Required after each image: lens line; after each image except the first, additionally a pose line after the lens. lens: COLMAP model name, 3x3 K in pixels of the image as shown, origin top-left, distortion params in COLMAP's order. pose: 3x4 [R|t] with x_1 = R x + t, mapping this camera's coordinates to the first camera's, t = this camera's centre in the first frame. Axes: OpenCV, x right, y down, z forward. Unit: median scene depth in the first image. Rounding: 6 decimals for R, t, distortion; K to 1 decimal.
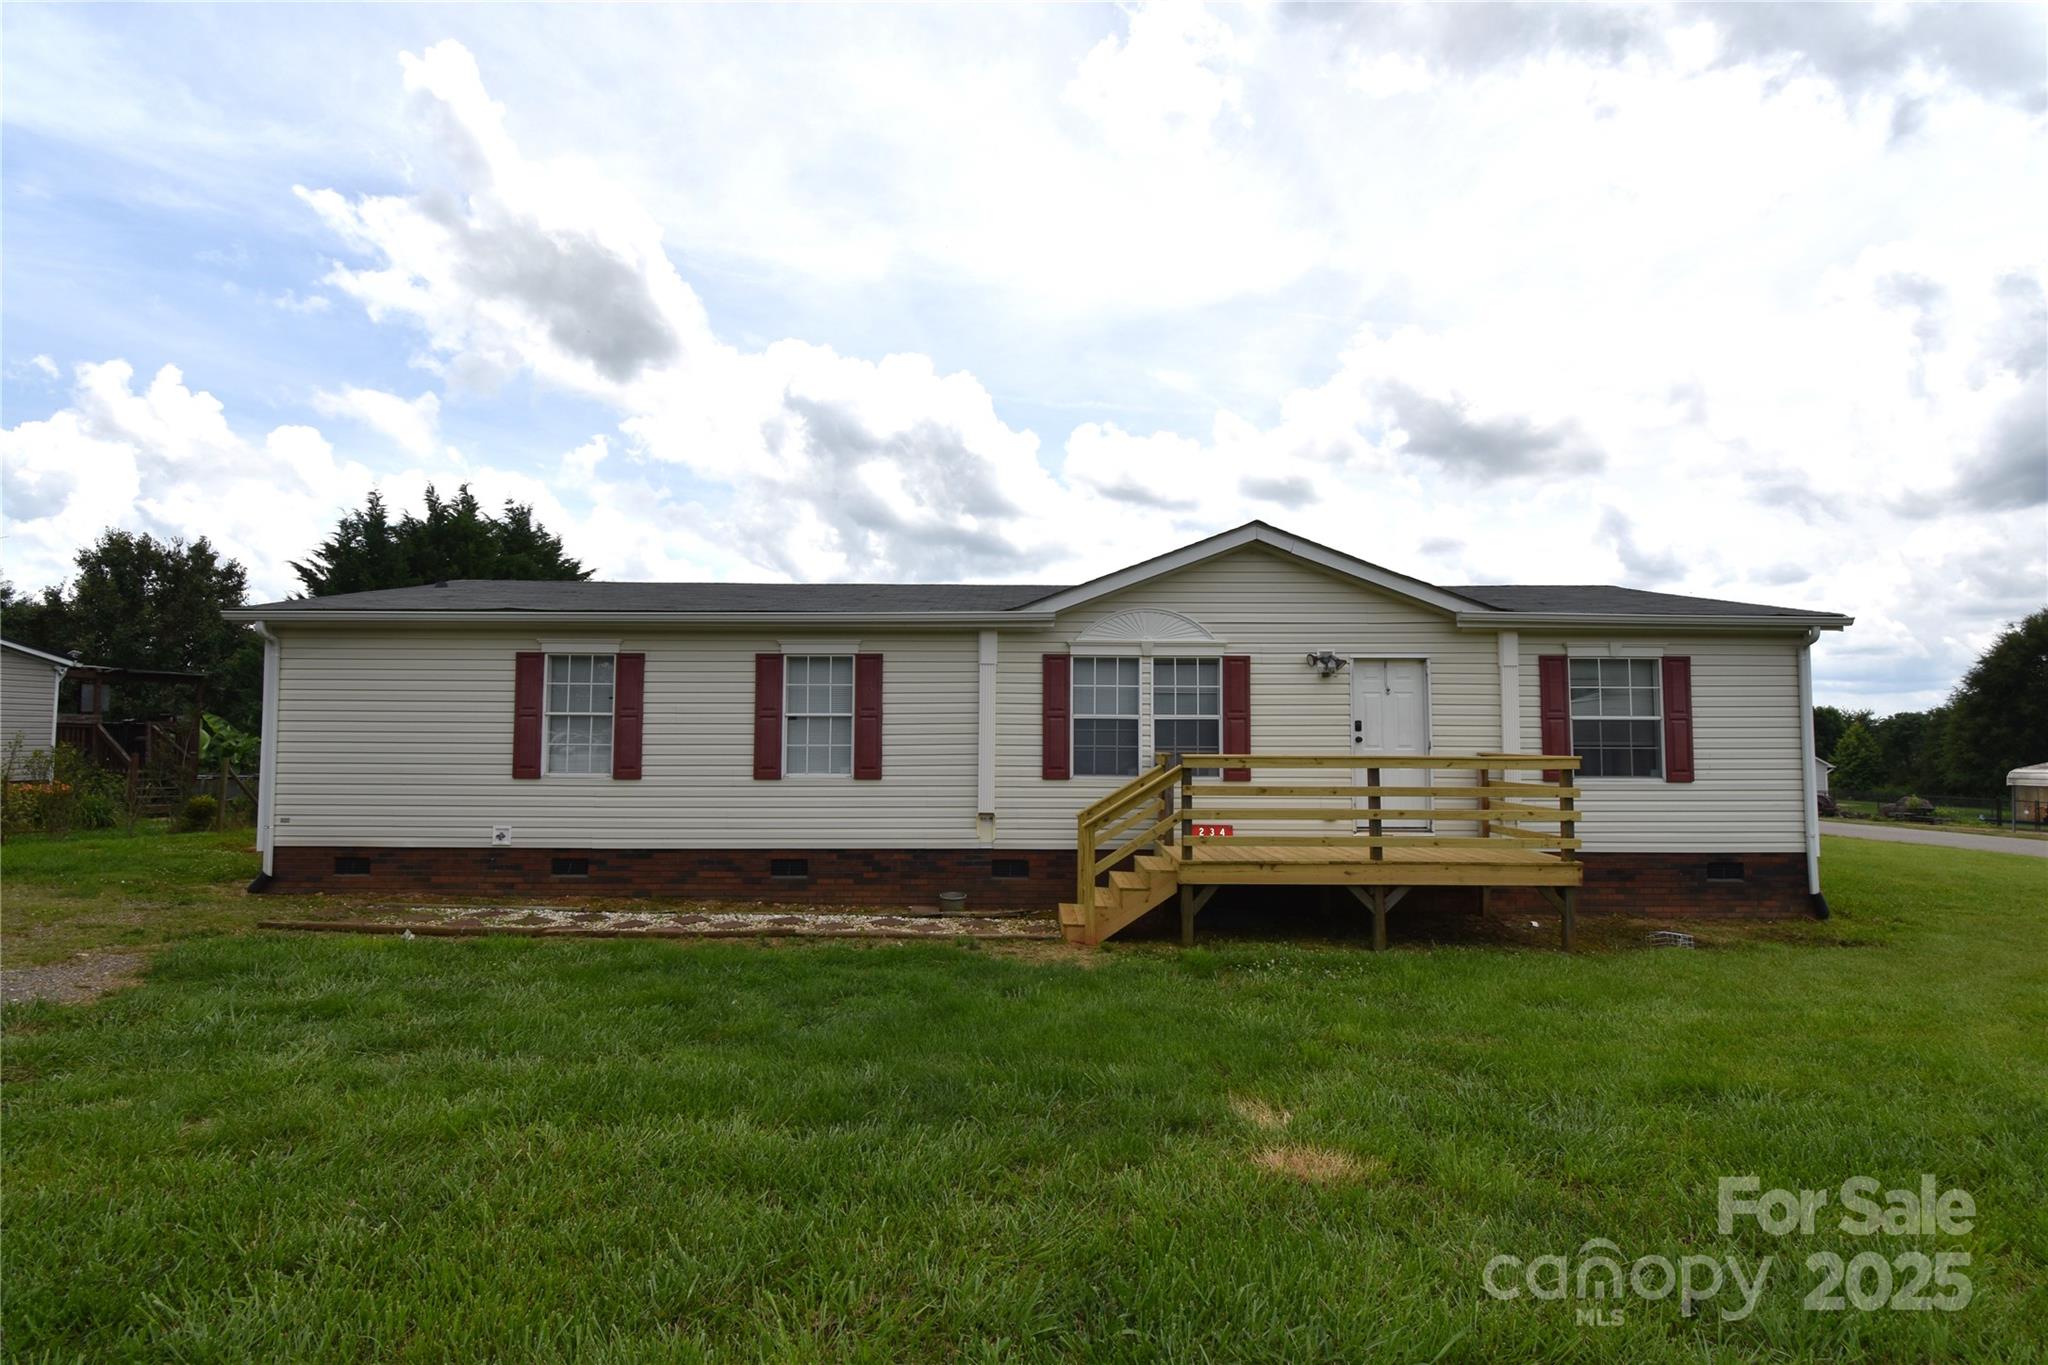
lens RADIAL K [[952.2, 0, 1024.0], [0, 952.2, 682.5], [0, 0, 1]] dist [0.003512, -0.000573]
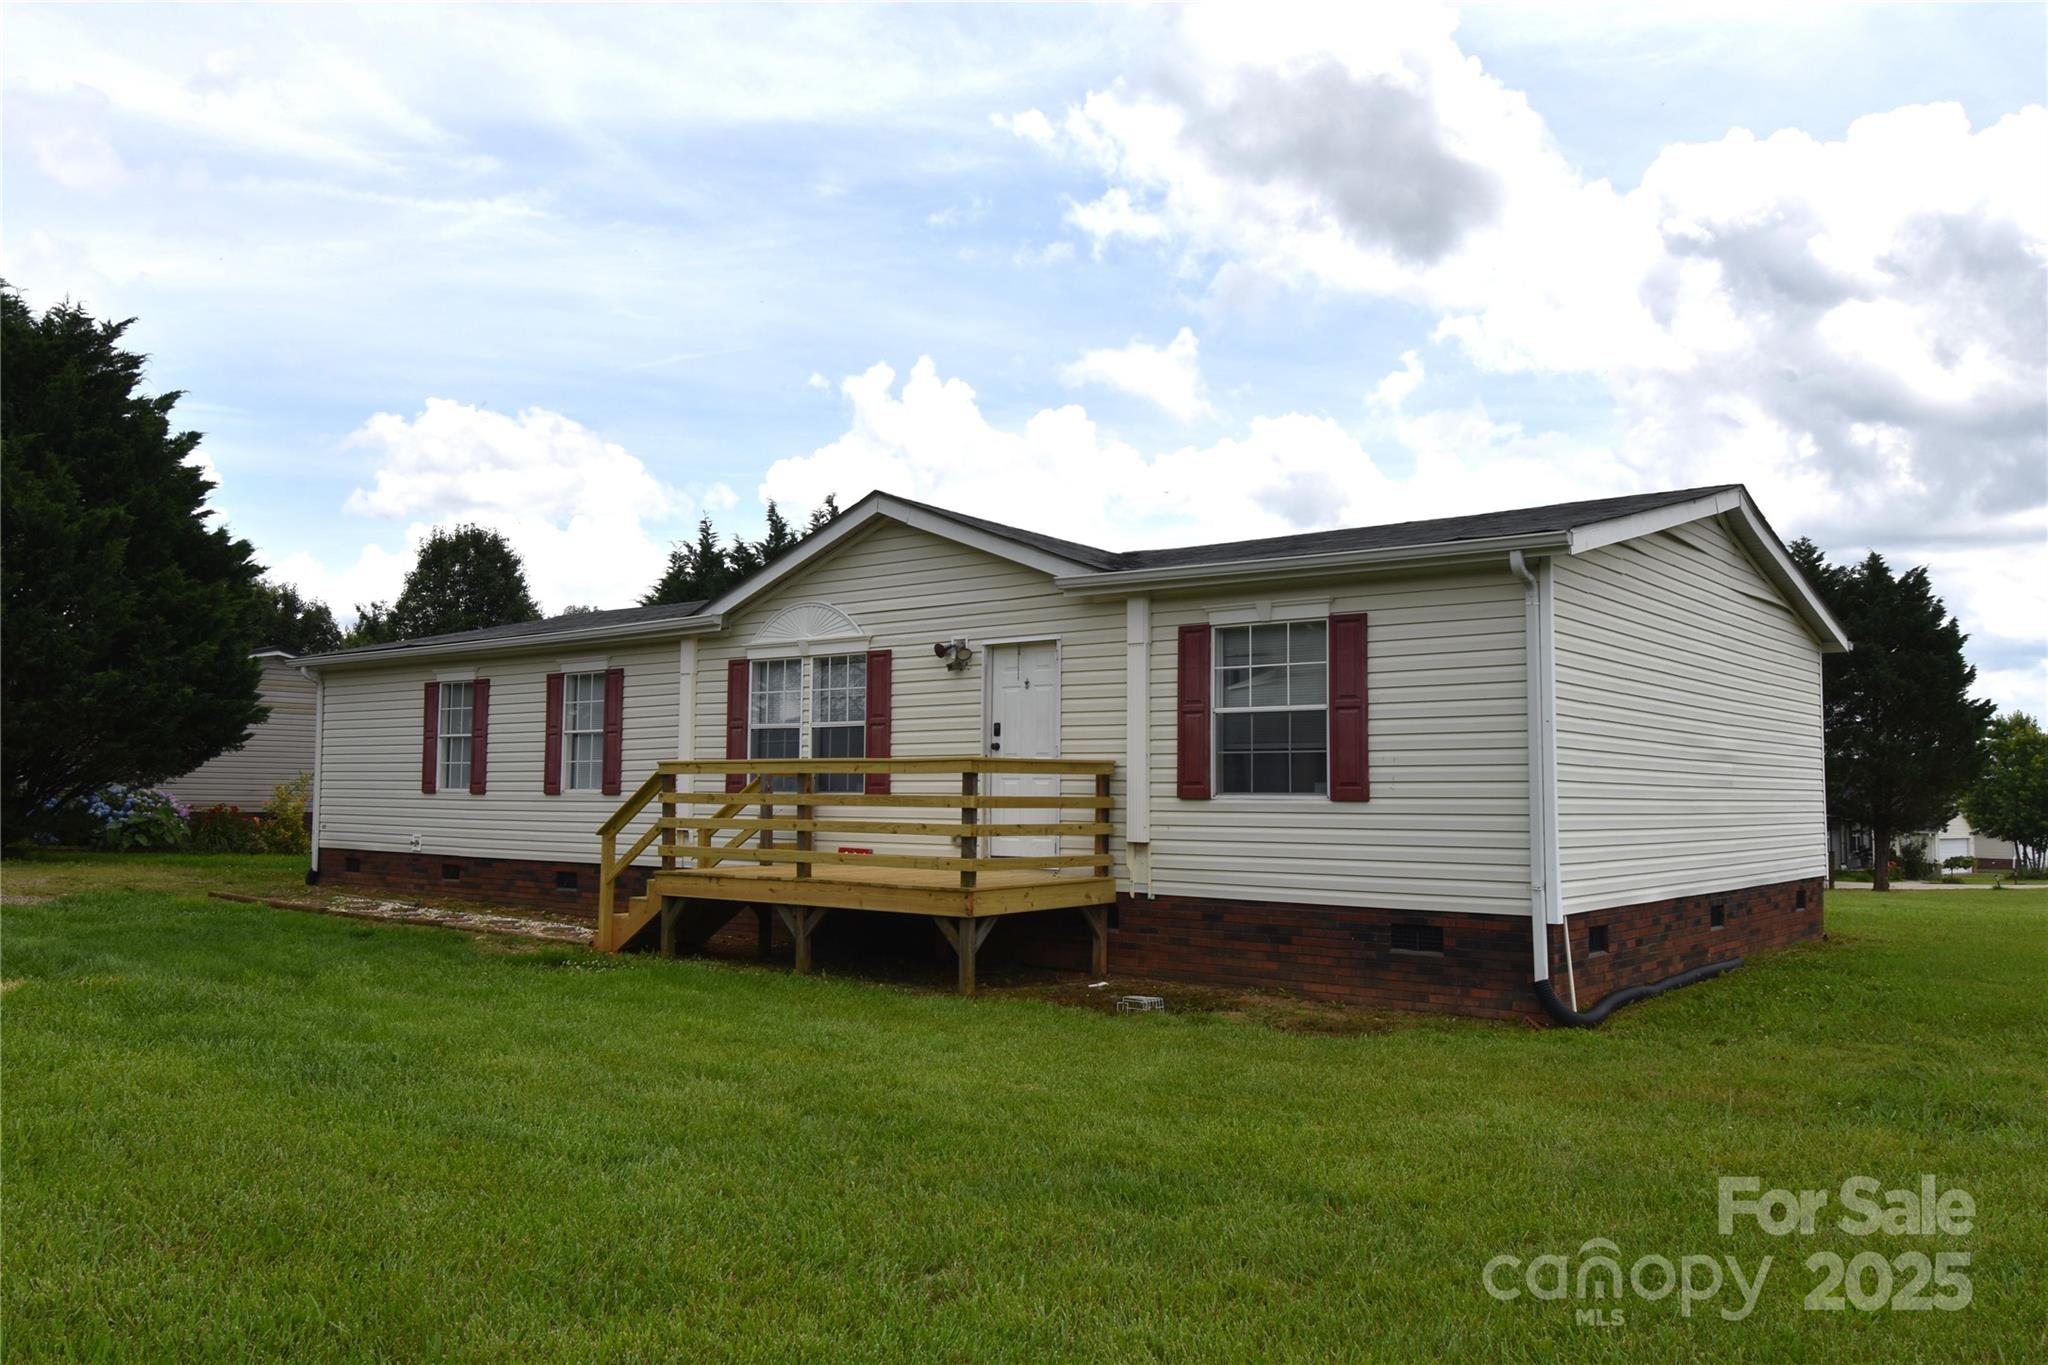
lens RADIAL K [[1511.2, 0, 1024.0], [0, 1511.2, 682.5], [0, 0, 1]] dist [0.022203, 0.000690]
pose [[0.782256, -0.043510, -0.621436, 1.166755], [0.031025, 0.999041, -0.030895, 0.046476], [0.622184, 0.004888, 0.782856, 0.022529]]
